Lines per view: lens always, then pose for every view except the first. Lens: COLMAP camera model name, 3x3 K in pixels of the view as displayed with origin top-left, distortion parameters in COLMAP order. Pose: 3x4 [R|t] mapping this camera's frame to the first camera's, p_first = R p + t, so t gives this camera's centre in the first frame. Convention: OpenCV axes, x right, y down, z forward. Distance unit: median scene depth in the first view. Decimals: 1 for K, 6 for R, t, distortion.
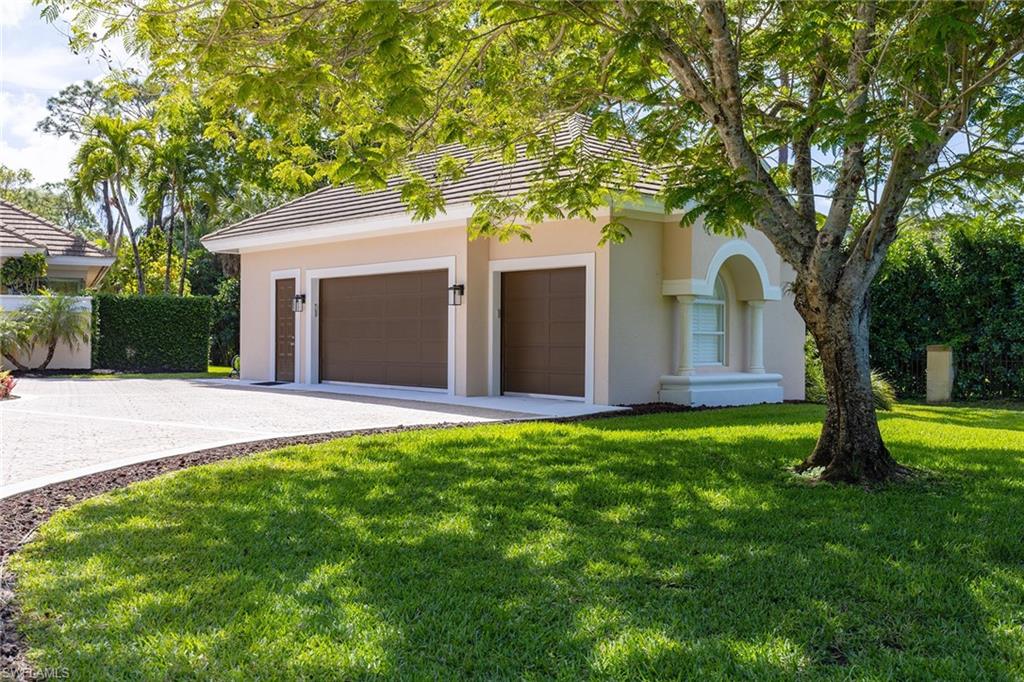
lens RADIAL K [[985.2, 0, 512.0], [0, 985.2, 341.0], [0, 0, 1]] dist [0.008898, 0.020096]
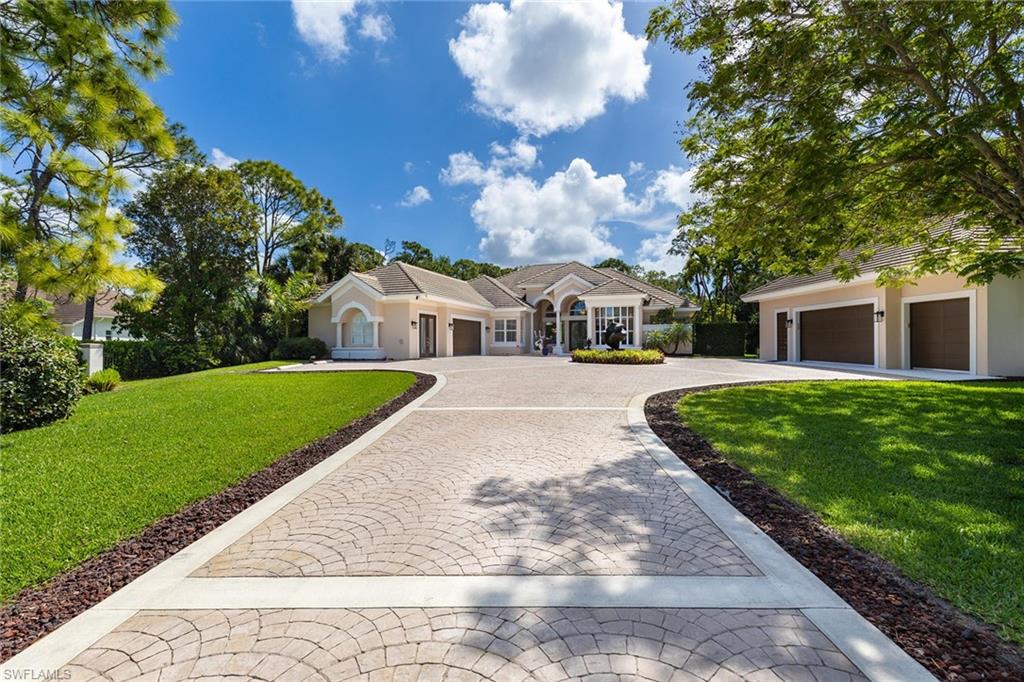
lens RADIAL K [[460.3, 0, 512.0], [0, 460.3, 341.0], [0, 0, 1]] dist [0.000185, 0.000180]
pose [[0.716951, -0.010128, -0.697050, 0.055682], [0.005941, 0.999947, -0.008418, 0.004598], [0.697099, 0.001894, 0.716973, -0.151181]]
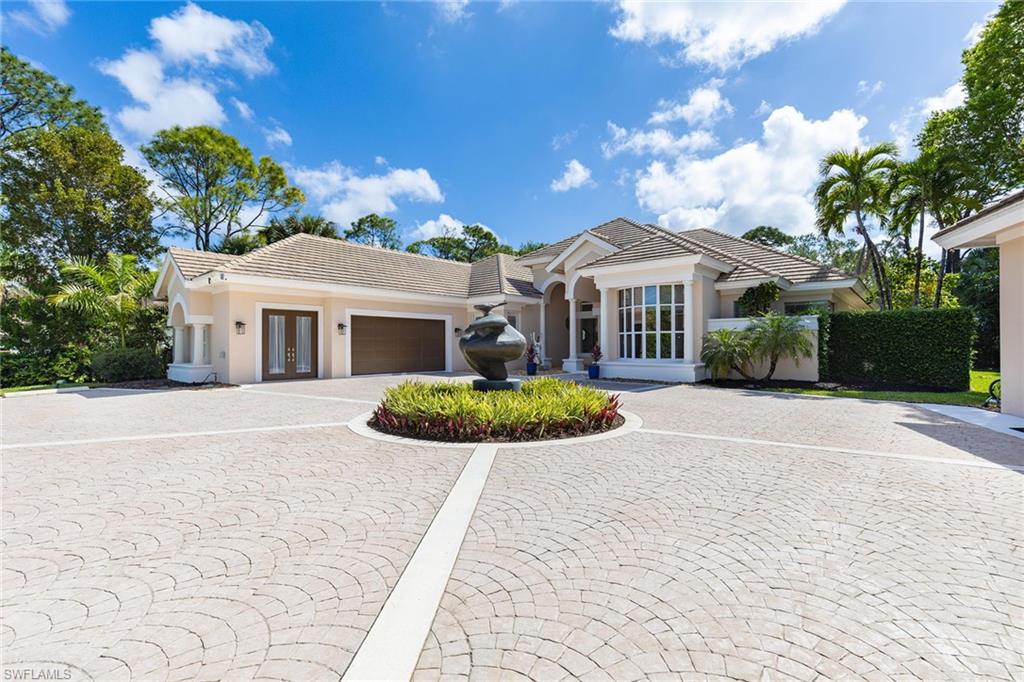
lens RADIAL K [[460.3, 0, 512.0], [0, 460.3, 341.0], [0, 0, 1]] dist [0.000185, 0.000180]
pose [[0.405132, -0.011255, -0.914189, -0.129670], [0.008467, 0.999928, -0.008559, -0.019822], [0.914219, -0.004273, 0.405198, 0.641487]]
